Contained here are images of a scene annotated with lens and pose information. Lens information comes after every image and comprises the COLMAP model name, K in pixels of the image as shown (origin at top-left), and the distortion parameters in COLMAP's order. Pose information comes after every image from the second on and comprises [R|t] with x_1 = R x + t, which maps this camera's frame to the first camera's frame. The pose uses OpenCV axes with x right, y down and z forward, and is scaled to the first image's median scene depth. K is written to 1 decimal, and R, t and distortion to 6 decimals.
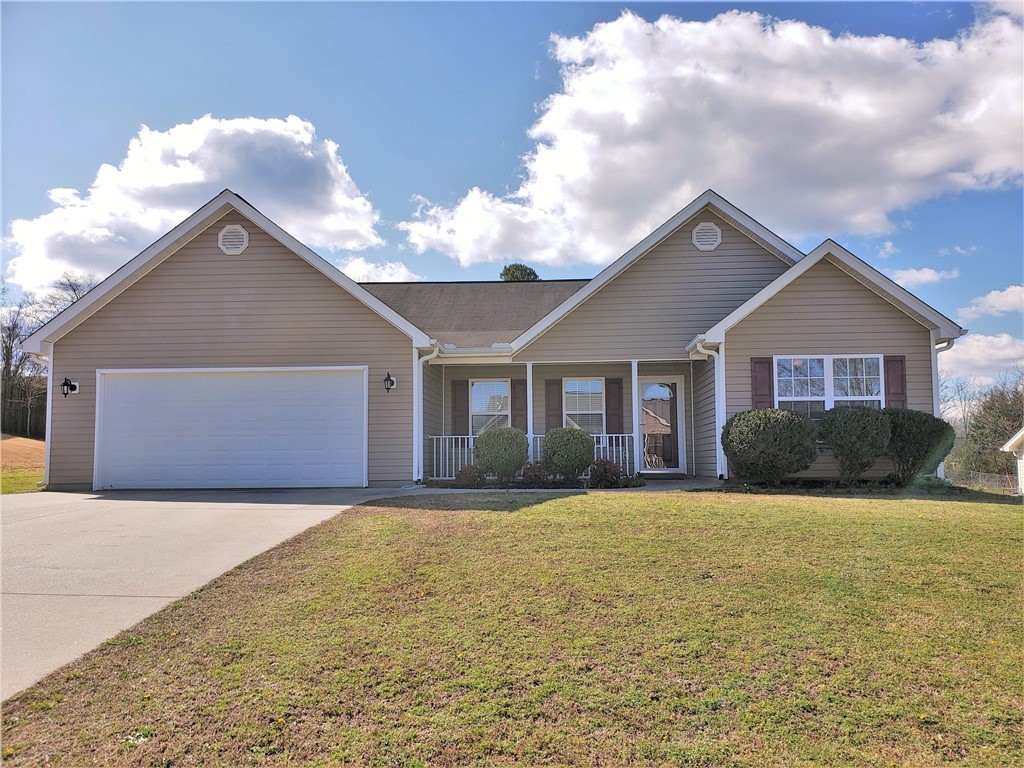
lens RADIAL K [[794.2, 0, 509.0], [0, 794.2, 412.2], [0, 0, 1]] dist [0.099031, -0.148297]
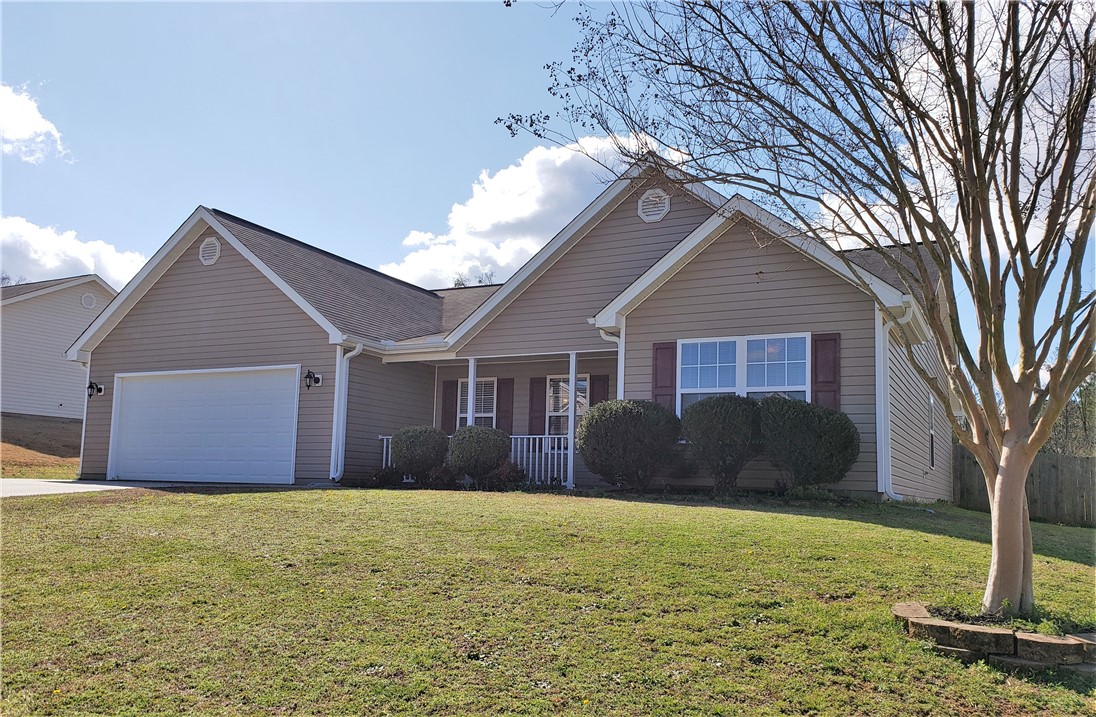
lens RADIAL K [[846.4, 0, 549.7], [0, 846.4, 410.4], [0, 0, 1]] dist [0.067020, -0.000855]
pose [[0.916071, -0.003617, -0.401000, 0.545297], [-0.009466, 0.999486, -0.030640, 0.030364], [0.400905, 0.031865, 0.915565, 0.139495]]
